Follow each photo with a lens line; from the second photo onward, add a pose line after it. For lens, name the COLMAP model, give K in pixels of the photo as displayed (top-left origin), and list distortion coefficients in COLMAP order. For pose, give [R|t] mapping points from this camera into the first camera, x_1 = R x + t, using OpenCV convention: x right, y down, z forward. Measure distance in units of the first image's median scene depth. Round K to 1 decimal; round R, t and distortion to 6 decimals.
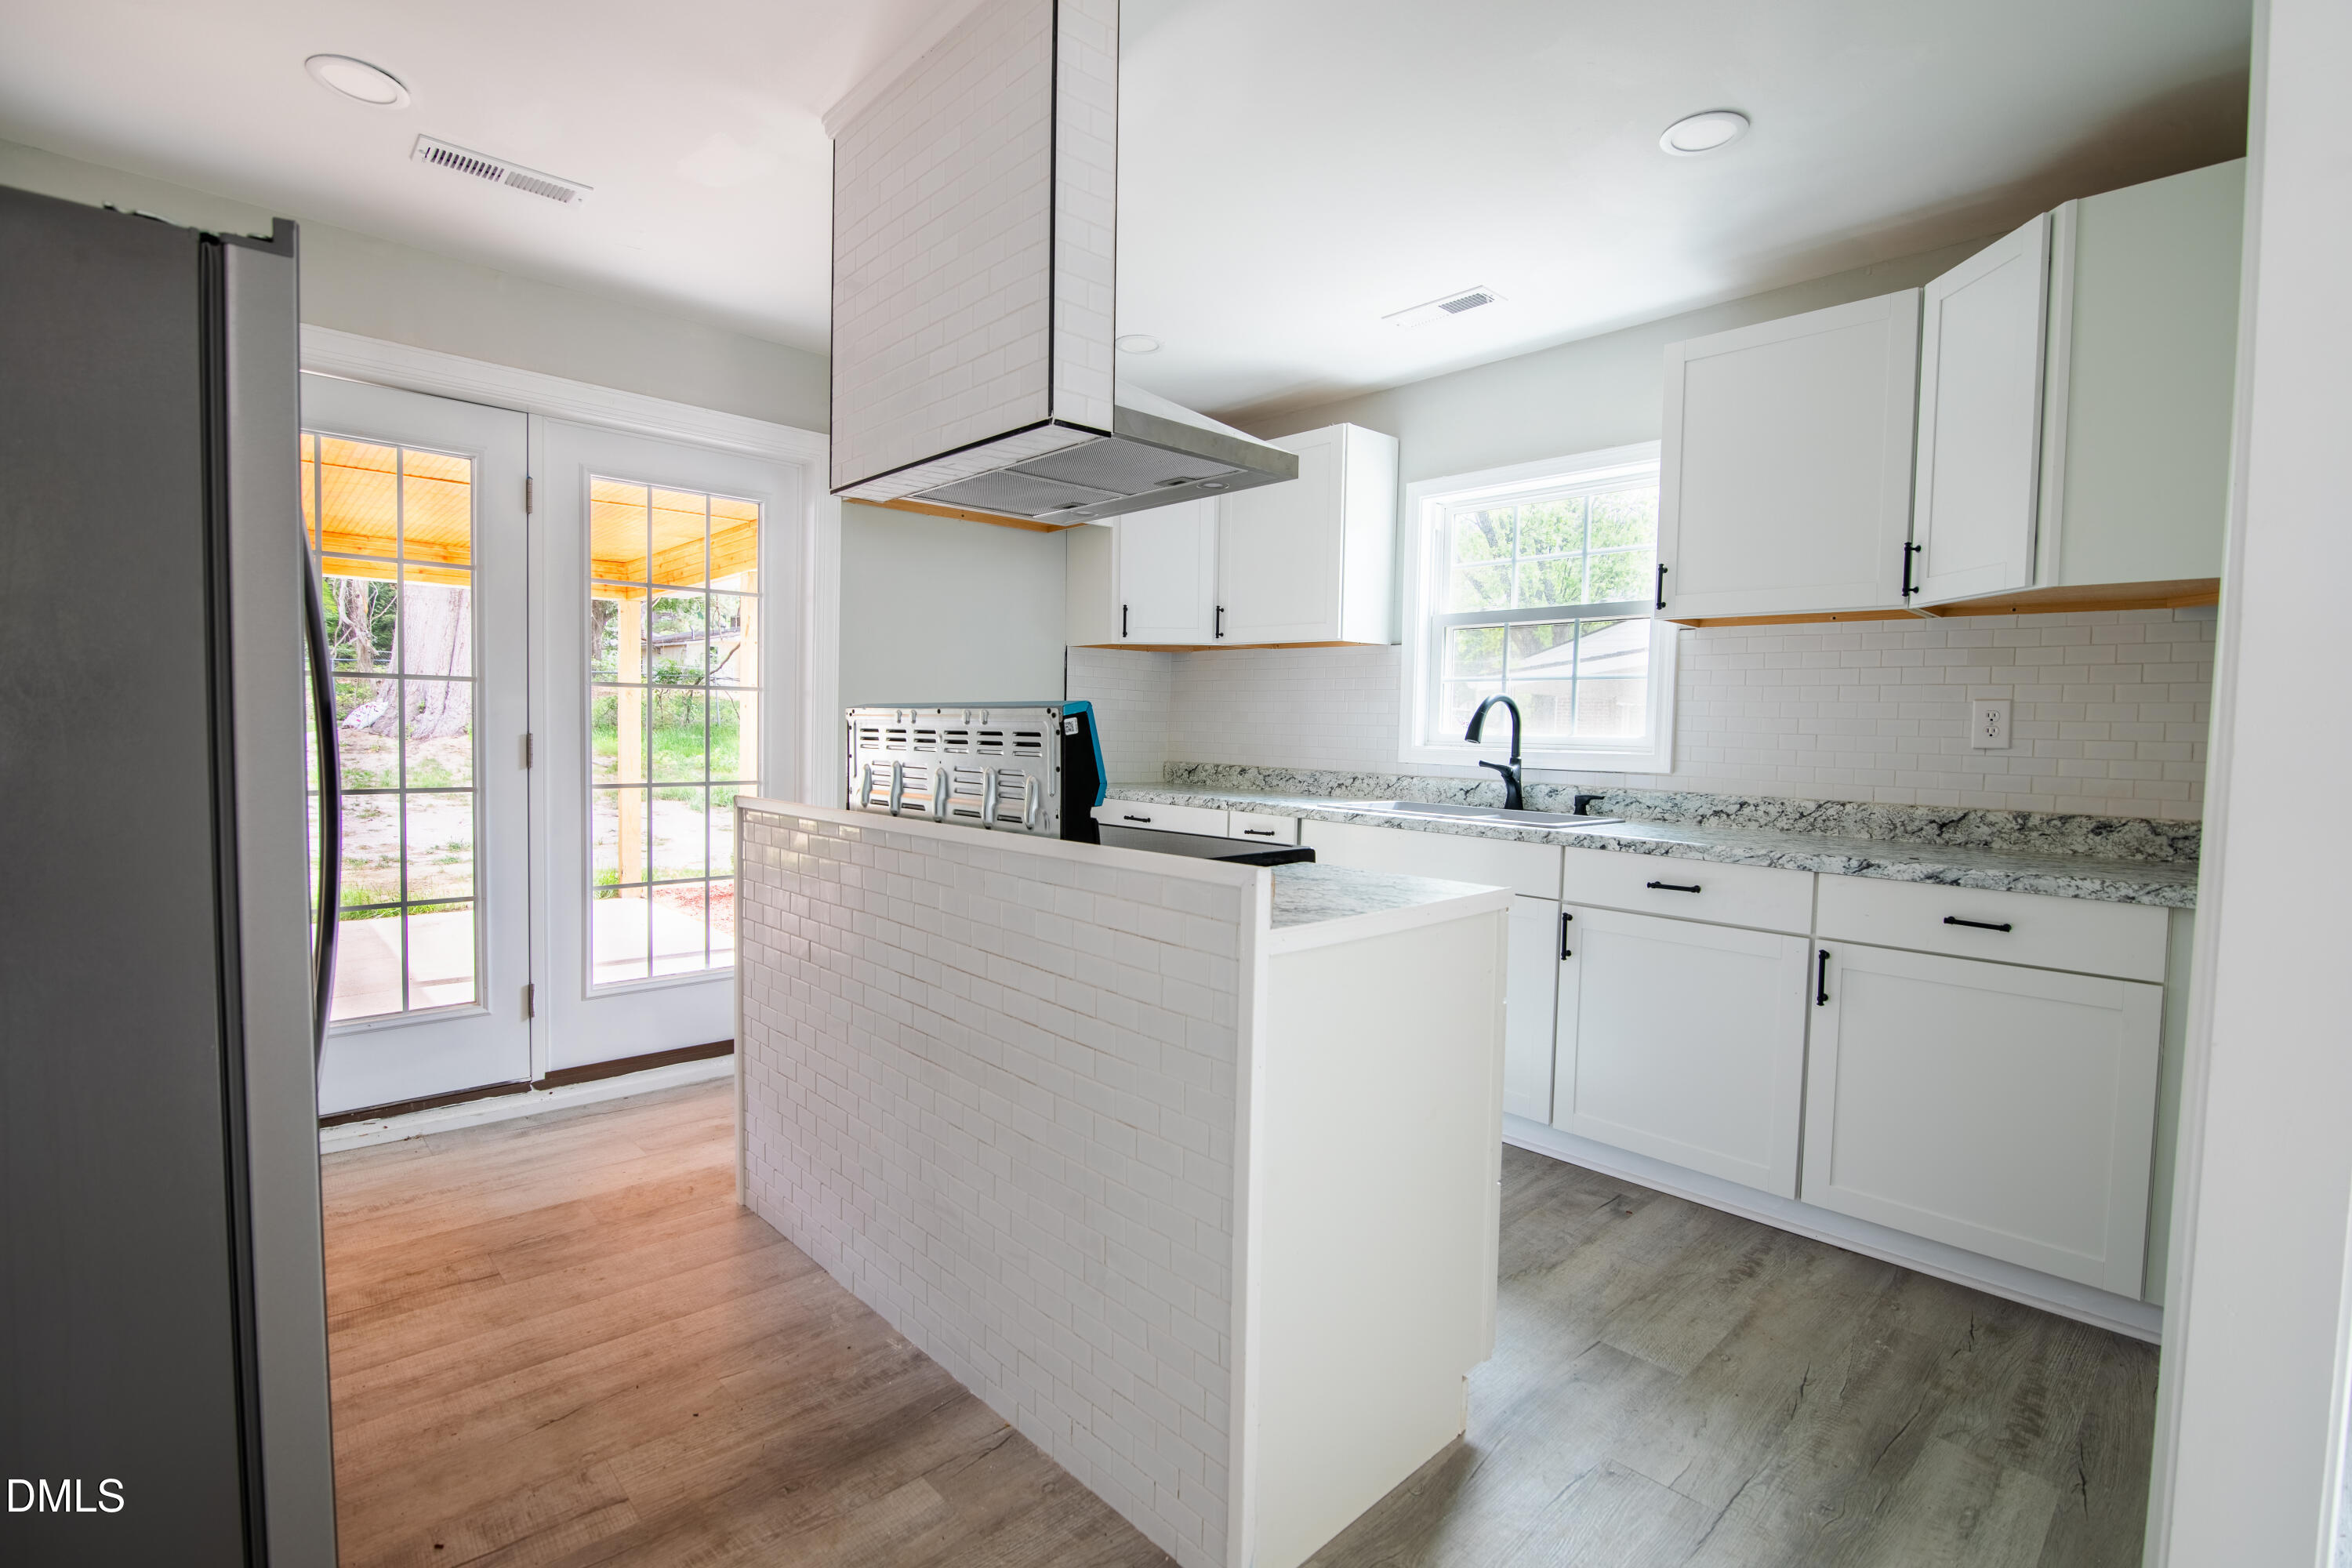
lens RADIAL K [[1069.6, 0, 1173.3], [0, 1069.6, 776.2], [0, 0, 1]] dist [-0.020686, 0.000938]
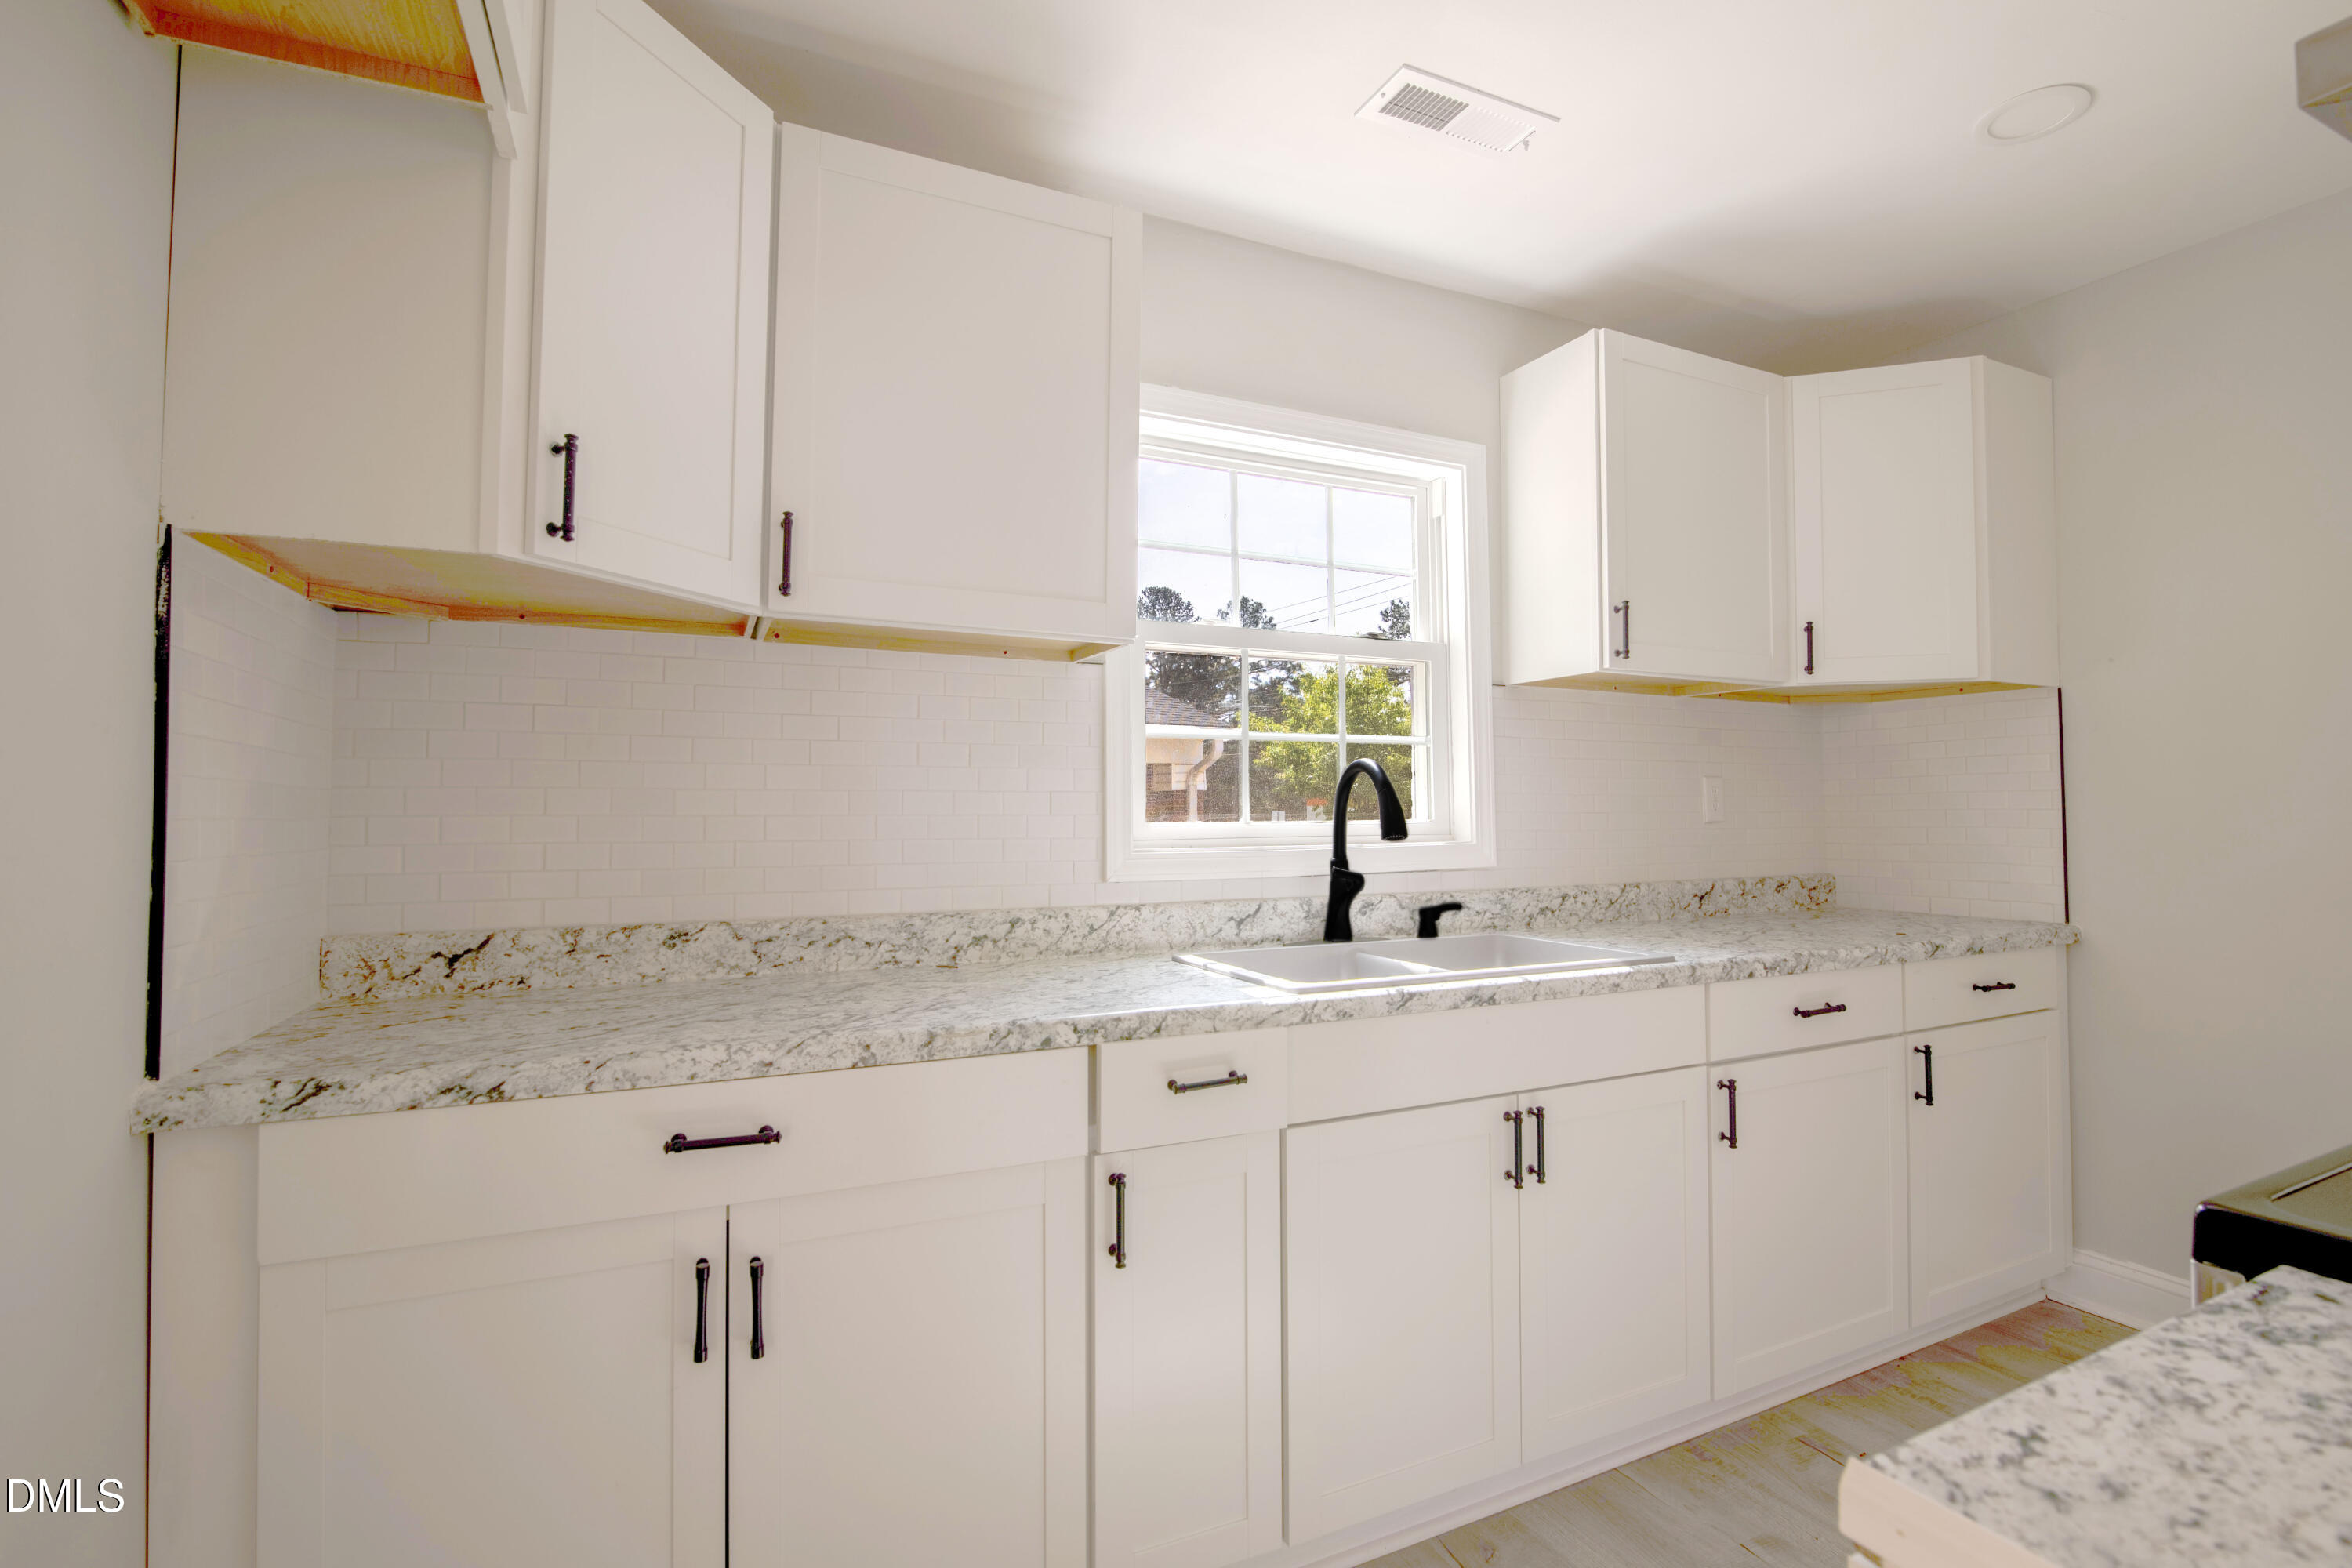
lens RADIAL K [[1069.6, 0, 1169.4], [0, 1069.6, 773.6], [0, 0, 1]] dist [-0.020686, 0.000938]
pose [[0.314602, 0.010503, 0.949165, -0.373400], [0.054664, 0.998079, -0.029163, -0.064604], [-0.947648, 0.061060, 0.313424, 1.033237]]
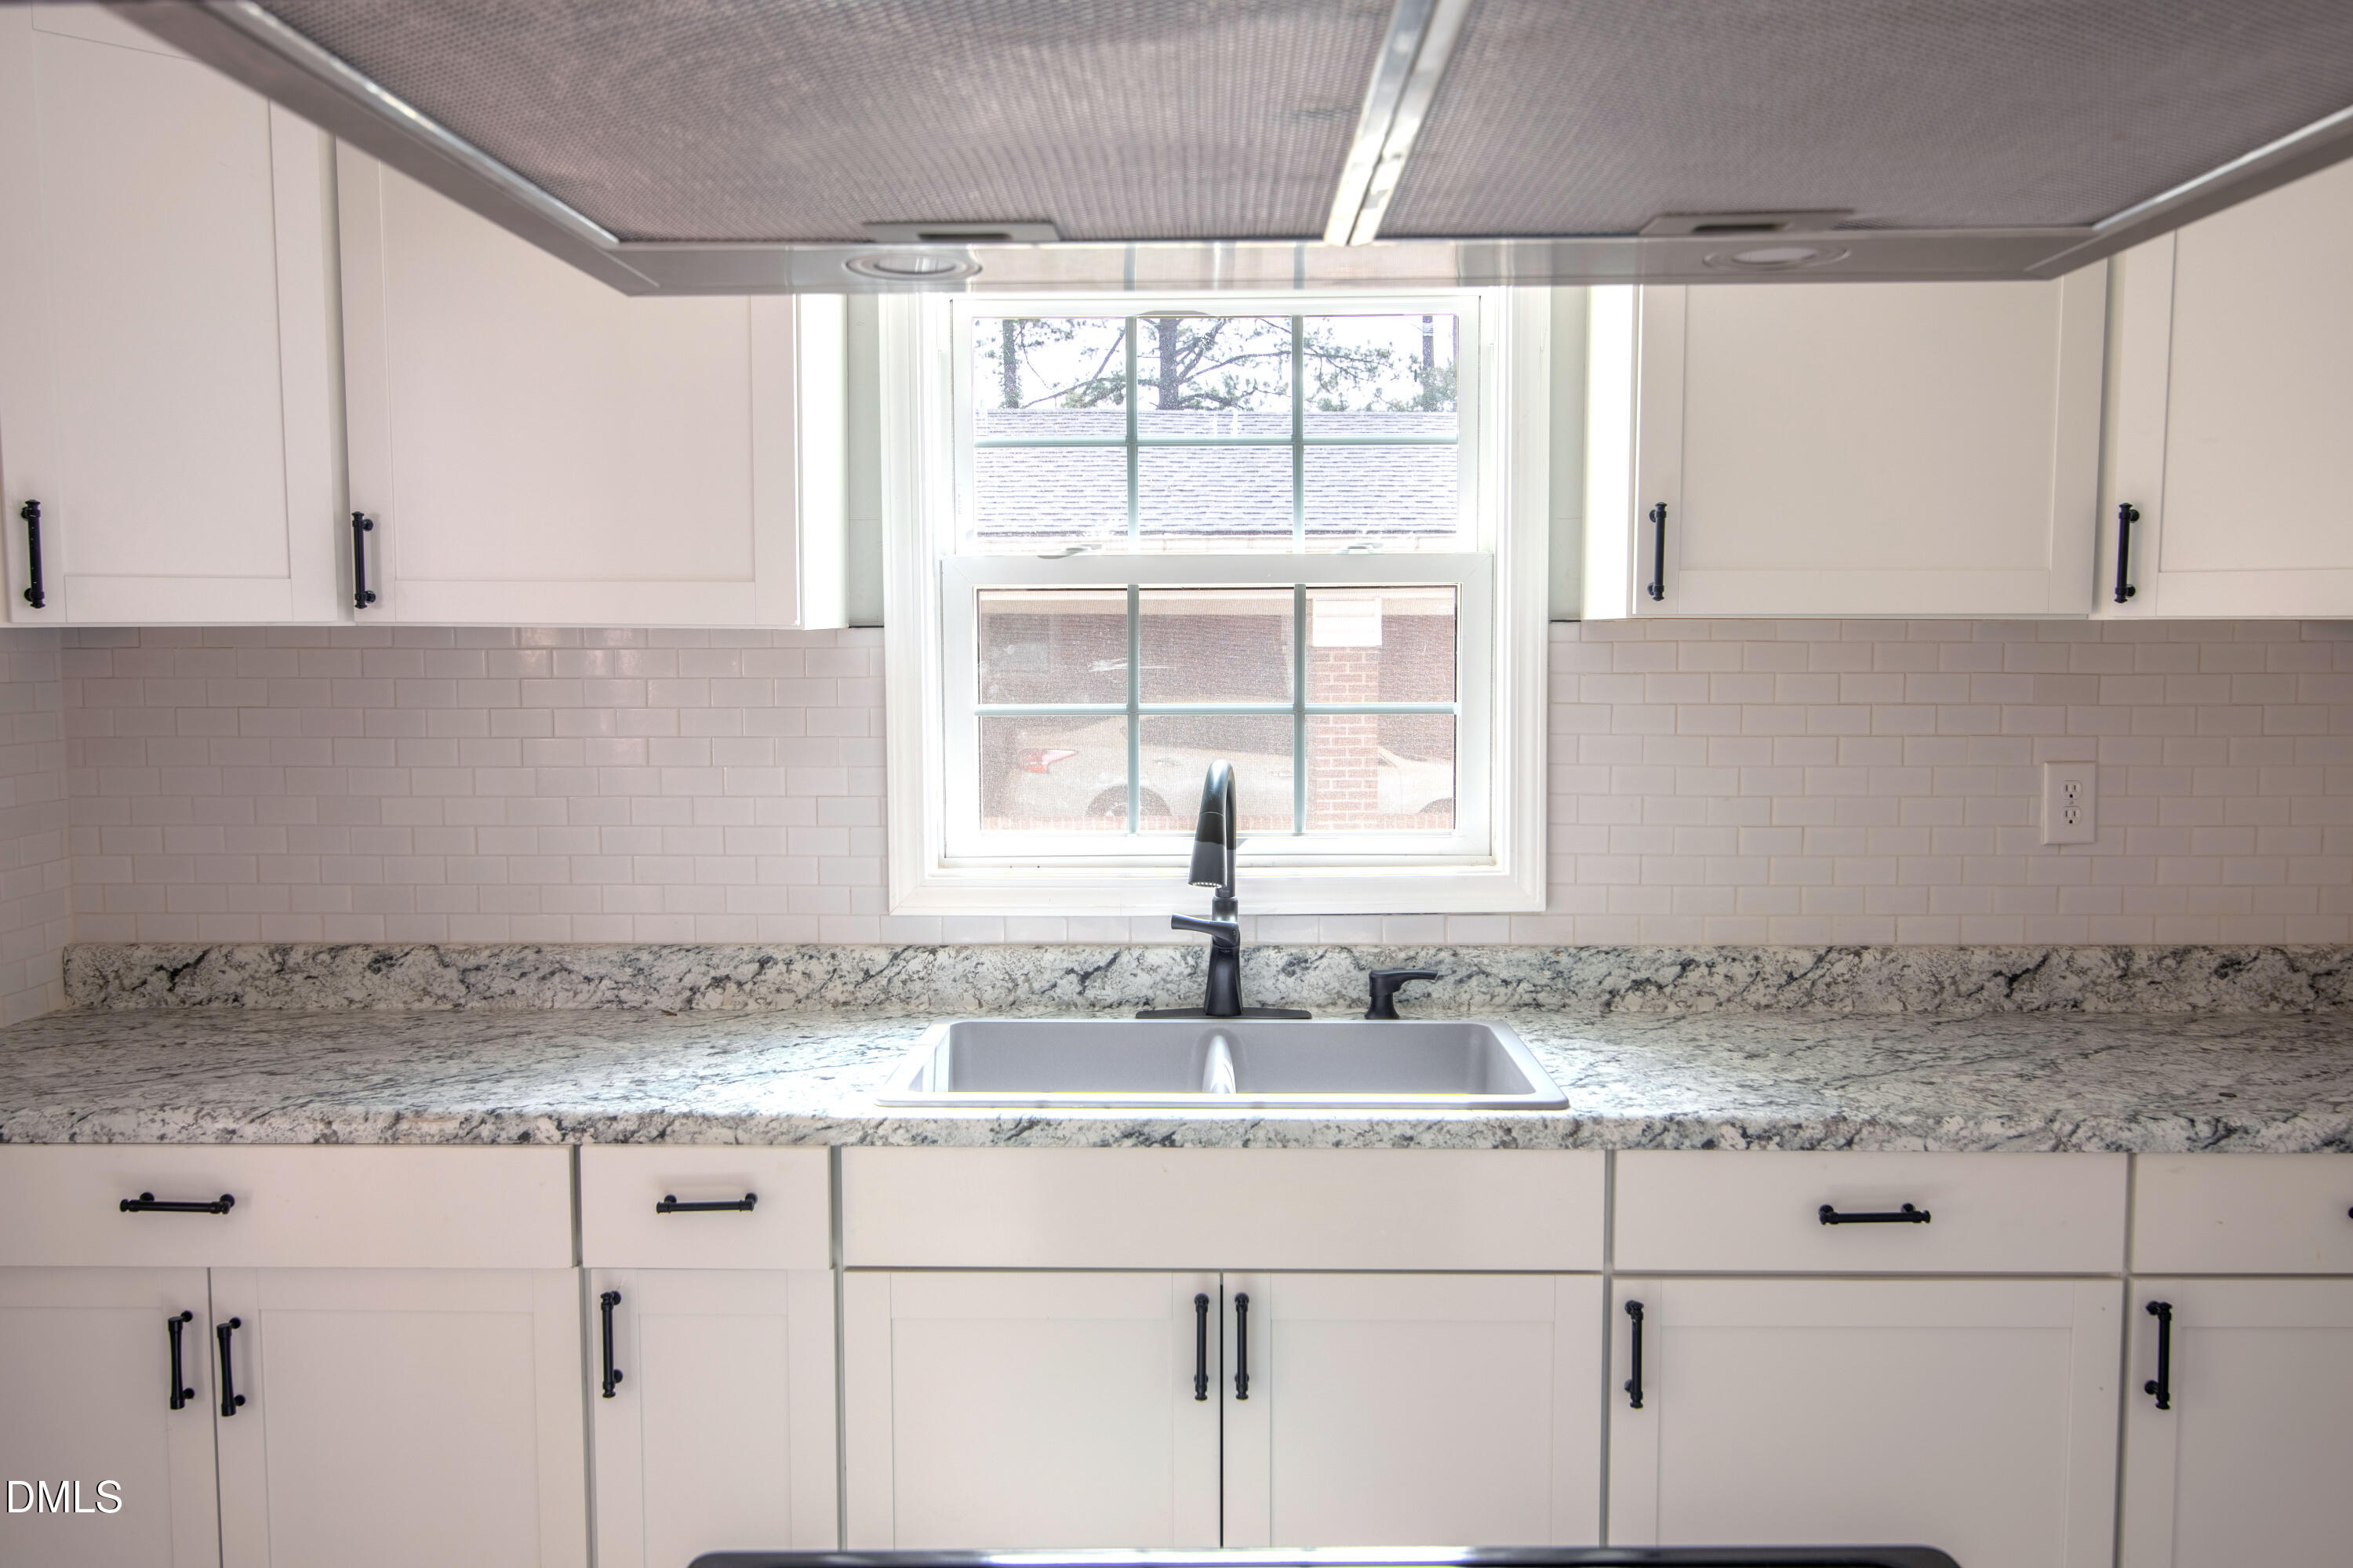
lens RADIAL K [[1762.7, 0, 1171.2], [0, 1762.7, 779.8], [0, 0, 1]] dist [0.001421, 0.006809]
pose [[0.698734, -0.082205, 0.710642, -0.246512], [0.052116, 0.996586, 0.064039, -0.132704], [-0.713480, -0.007710, 0.700633, 0.580973]]
